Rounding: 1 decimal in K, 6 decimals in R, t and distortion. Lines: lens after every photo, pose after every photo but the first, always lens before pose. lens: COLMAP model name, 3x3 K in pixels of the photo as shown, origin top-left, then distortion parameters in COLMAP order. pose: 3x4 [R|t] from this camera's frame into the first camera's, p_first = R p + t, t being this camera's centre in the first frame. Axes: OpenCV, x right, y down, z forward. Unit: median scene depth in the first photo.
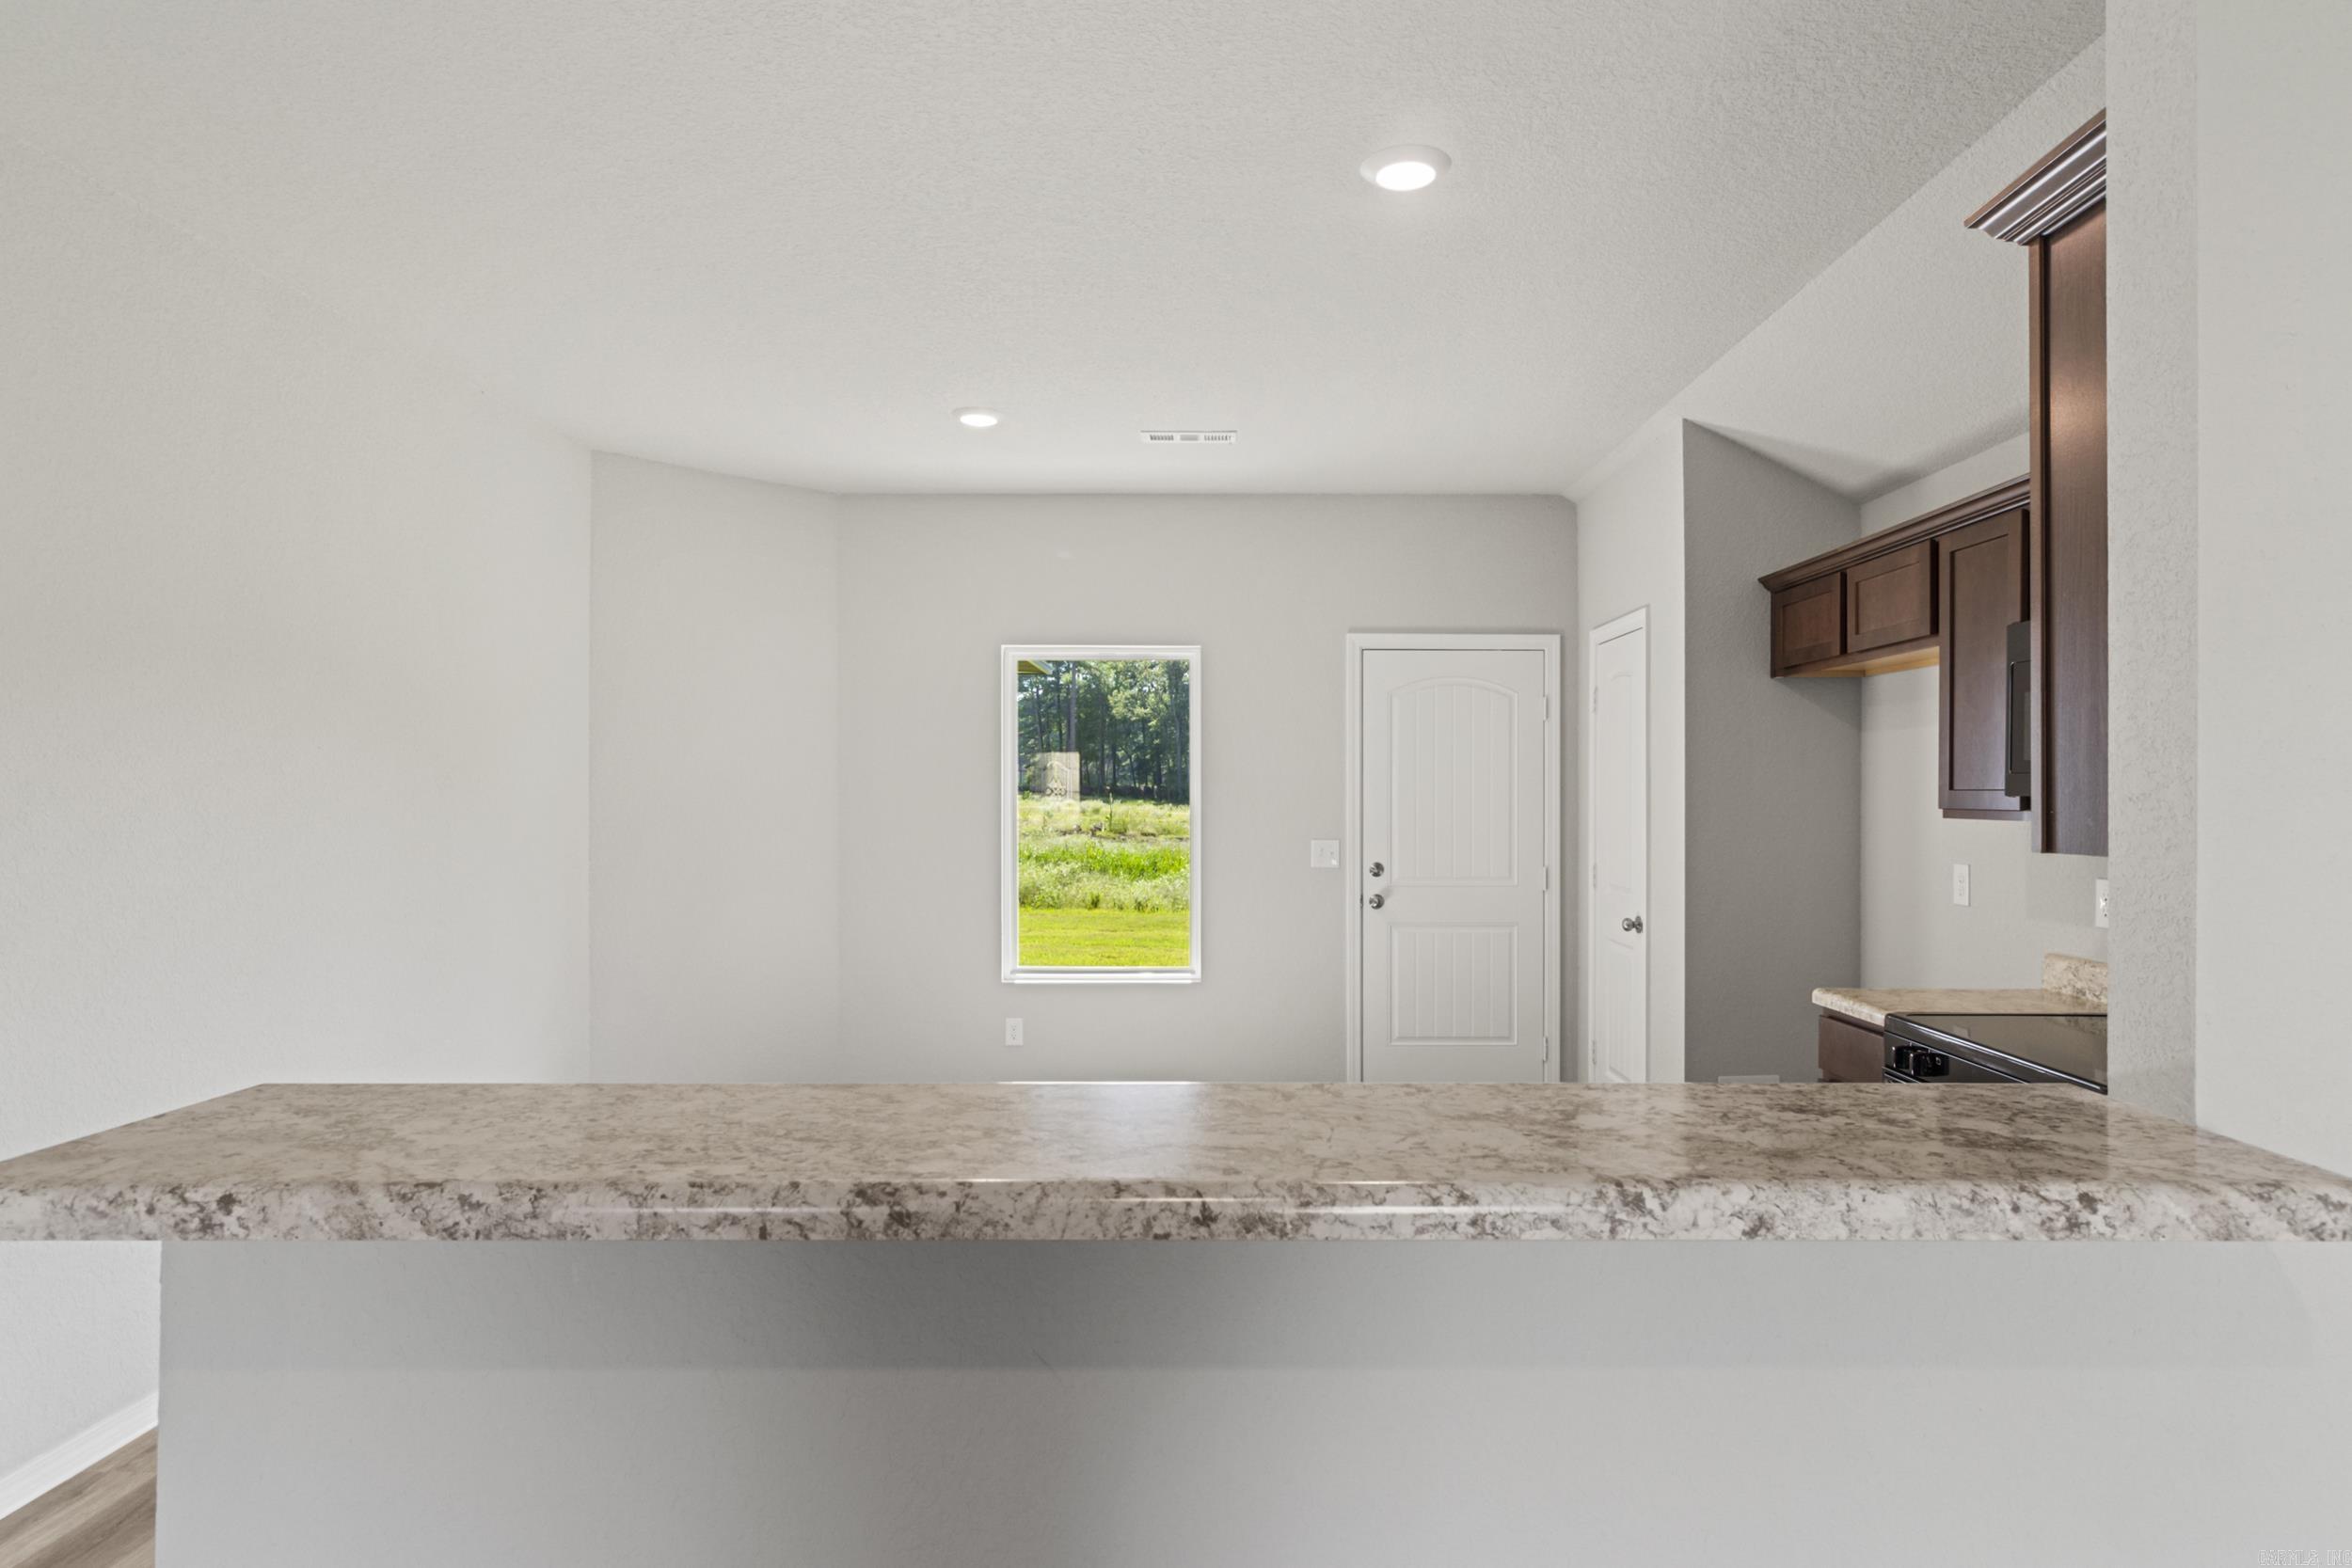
lens RADIAL K [[1288.5, 0, 1213.3], [0, 1288.5, 787.1], [0, 0, 1]] dist [0.000703, 0.000445]
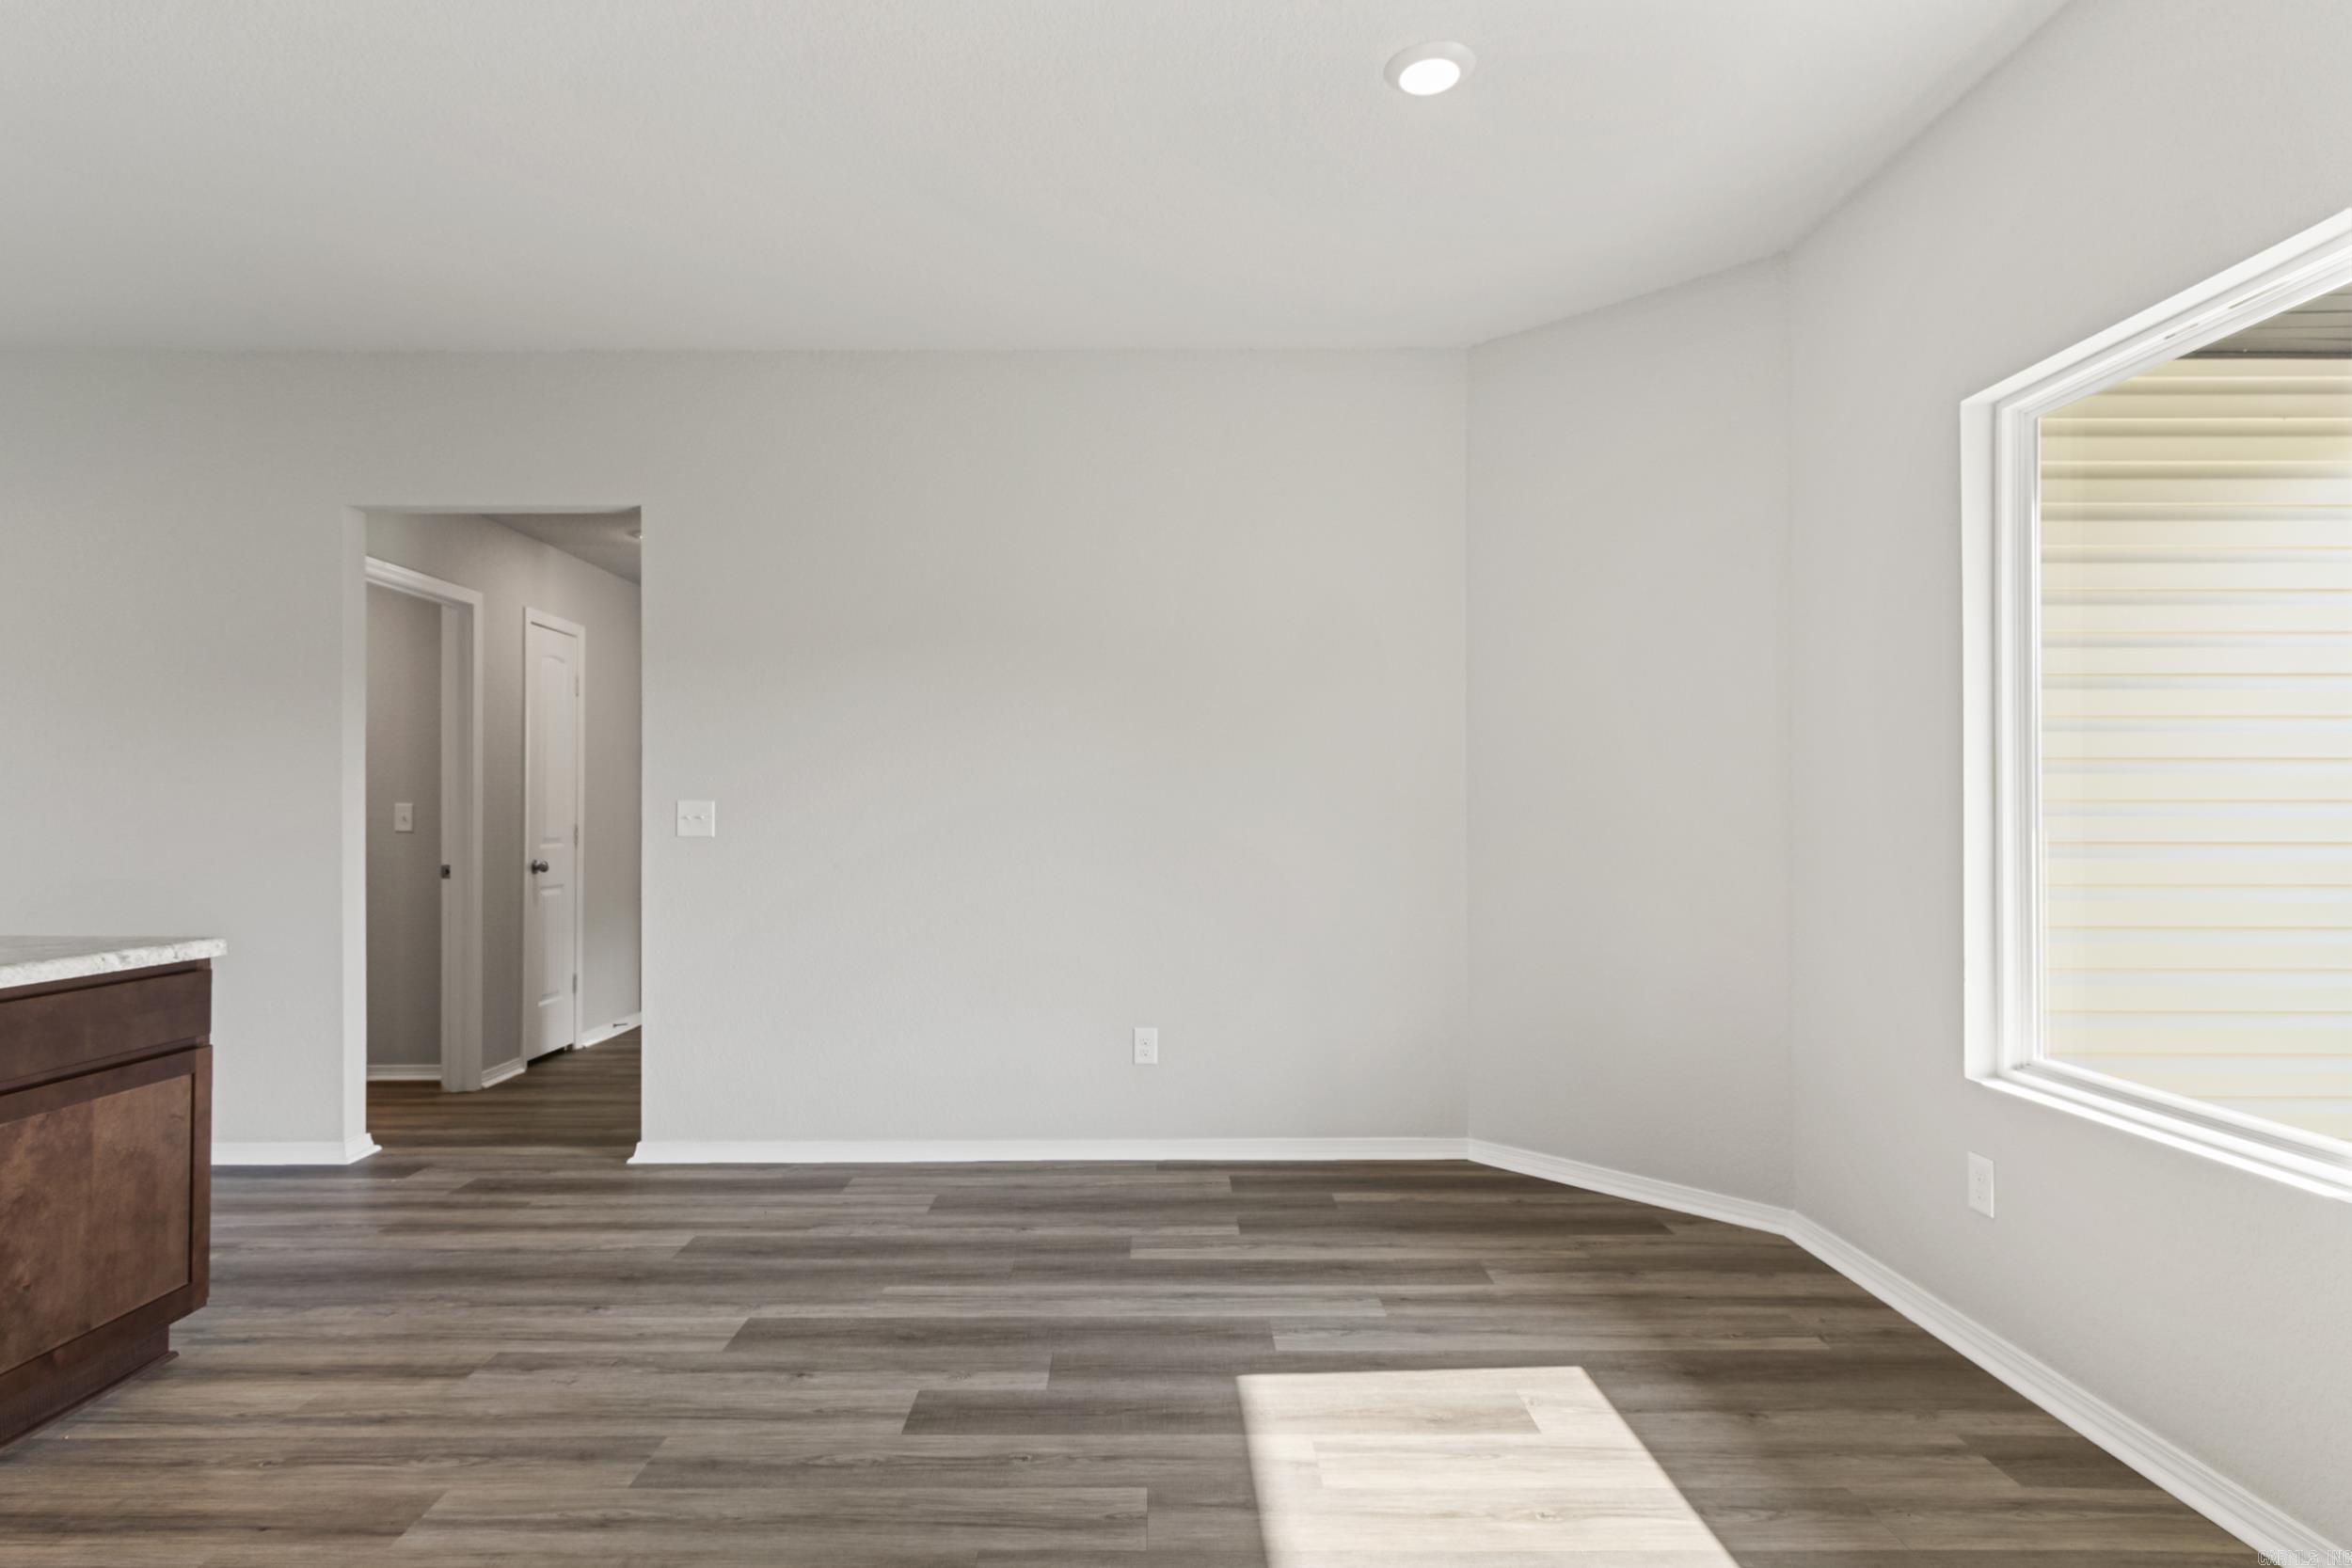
lens RADIAL K [[1220.4, 0, 1143.3], [0, 1220.4, 805.6], [0, 0, 1]] dist [0.000162, -0.000281]
pose [[0.003161, -0.005654, -0.999979, 0.266505], [0.006337, 0.999964, -0.005634, 0.041117], [0.999975, -0.006319, 0.003197, 0.592889]]
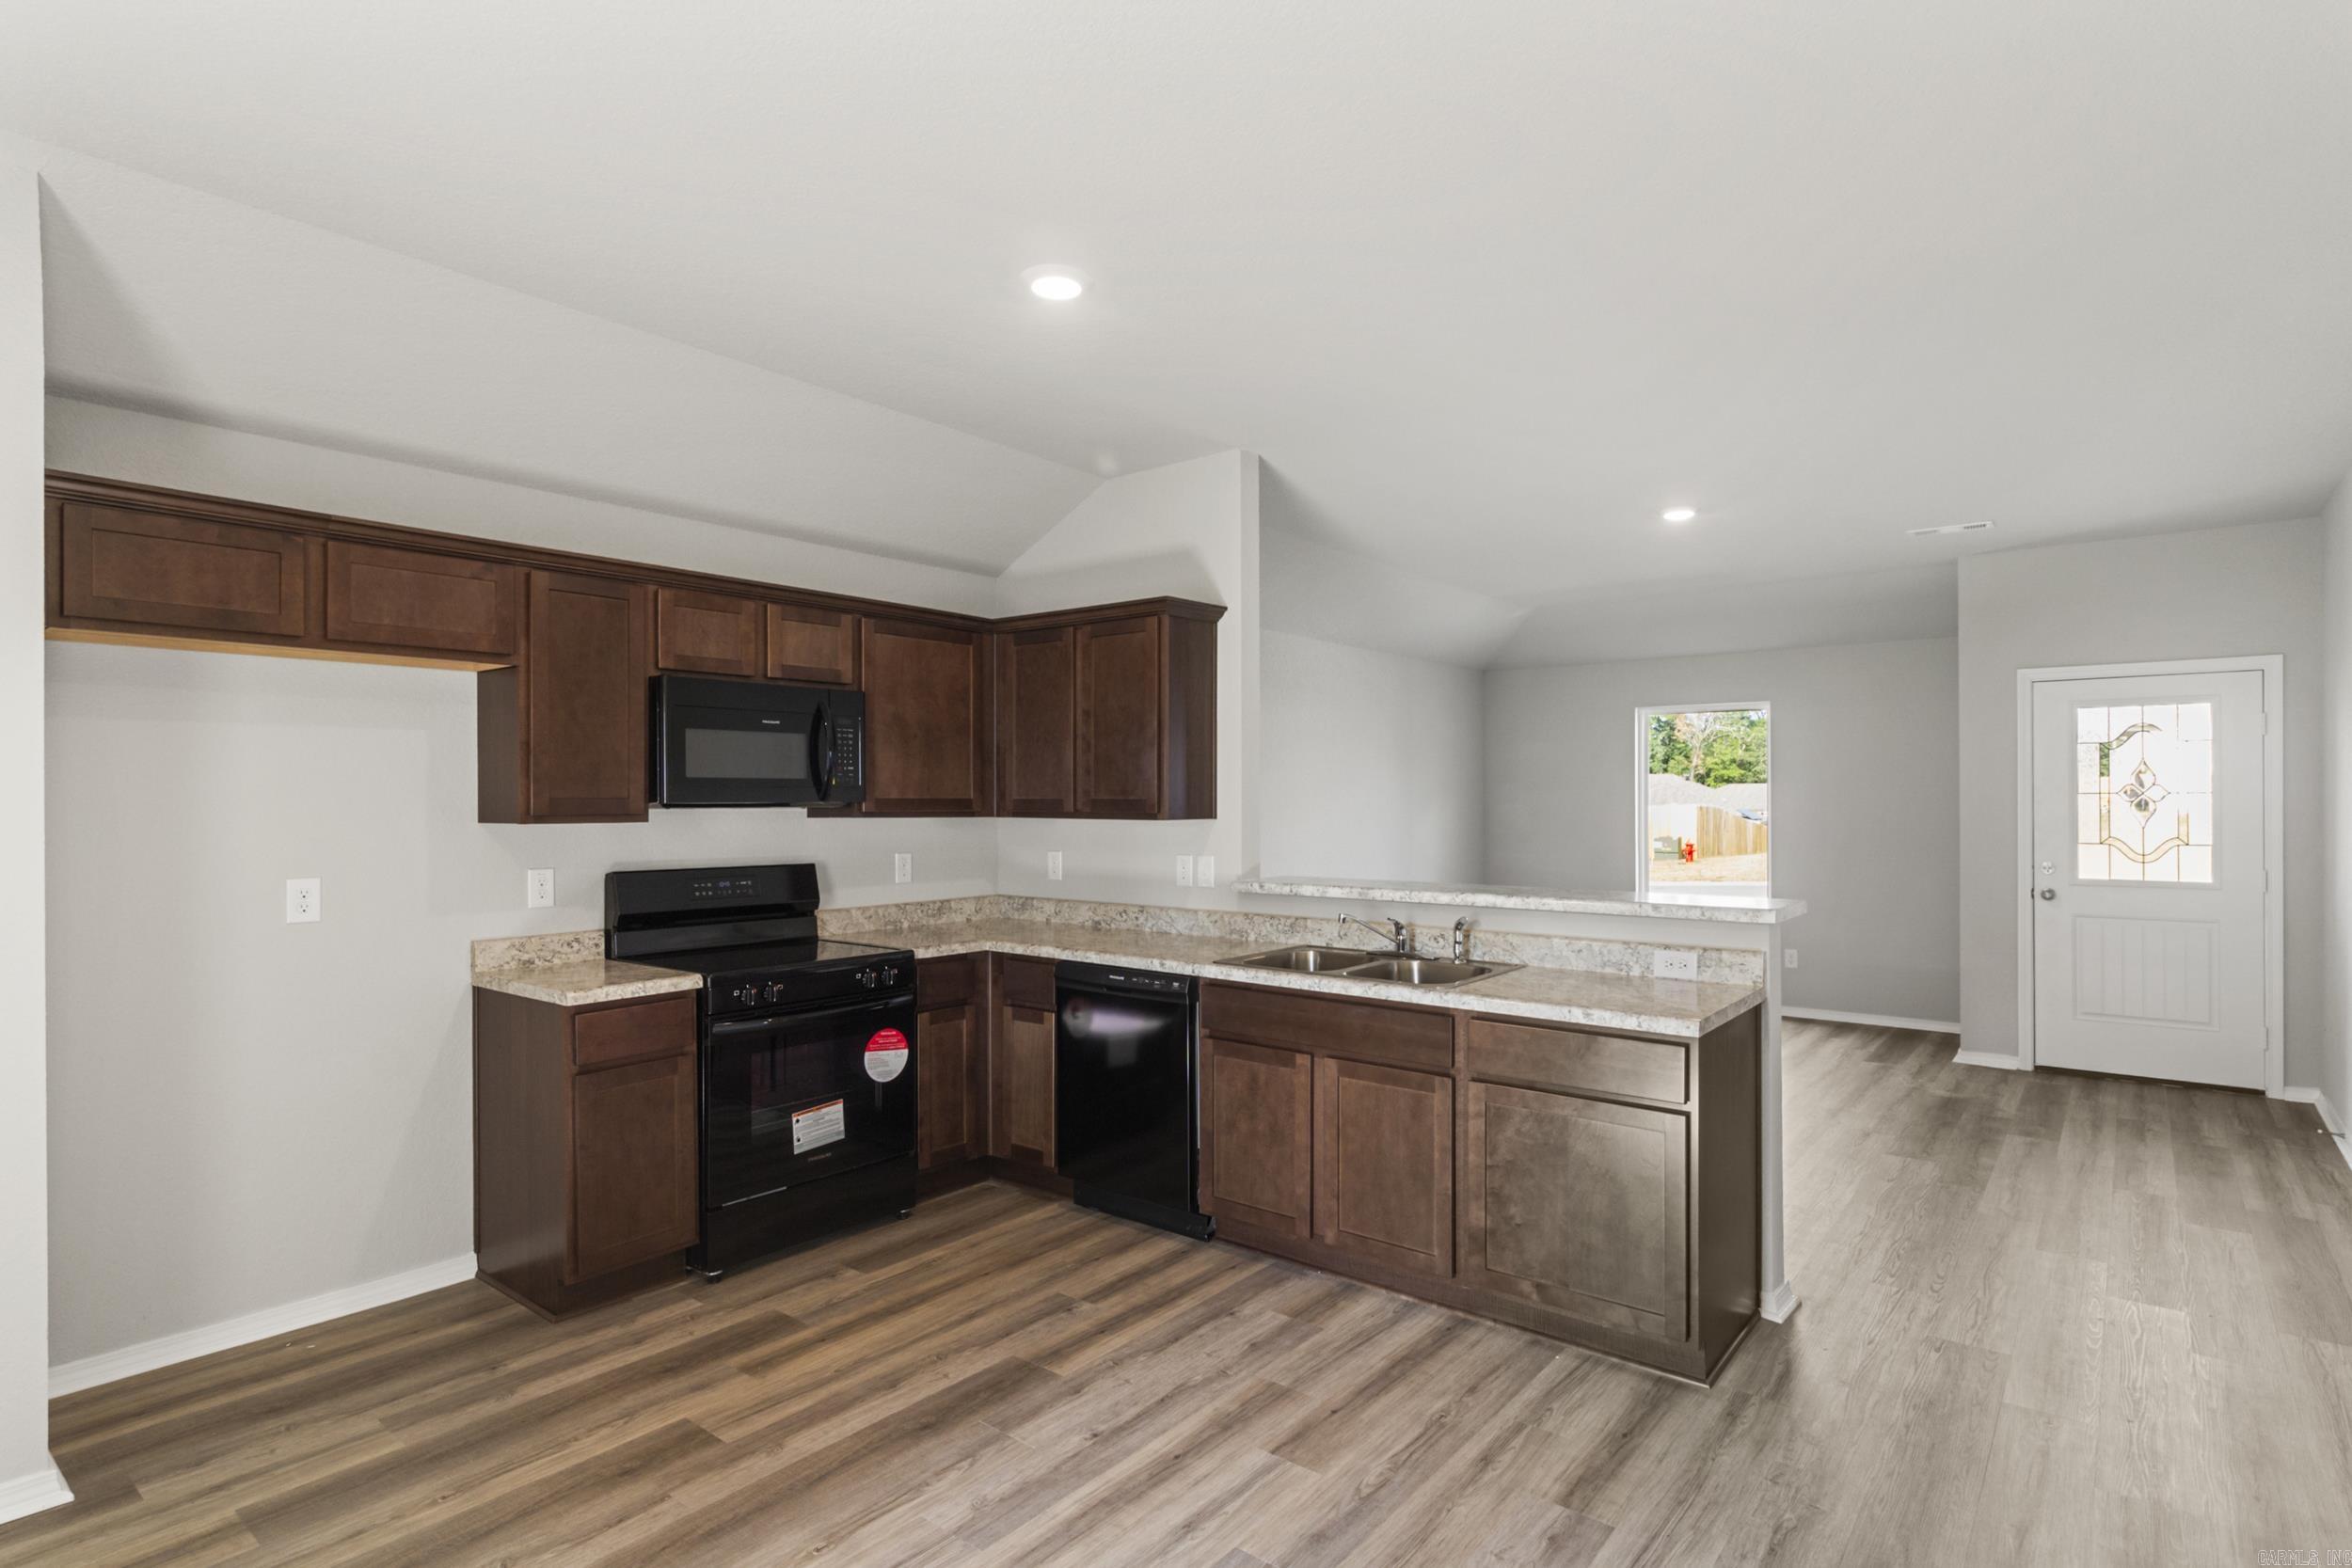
lens RADIAL K [[1197.7, 0, 1205.1], [0, 1197.7, 794.5], [0, 0, 1]] dist [-0.002319, -0.000700]
pose [[-0.790660, 0.001519, 0.612253, -0.264865], [-0.002694, 0.999979, -0.005960, 0.001744], [-0.612249, -0.006361, -0.790639, 0.739201]]
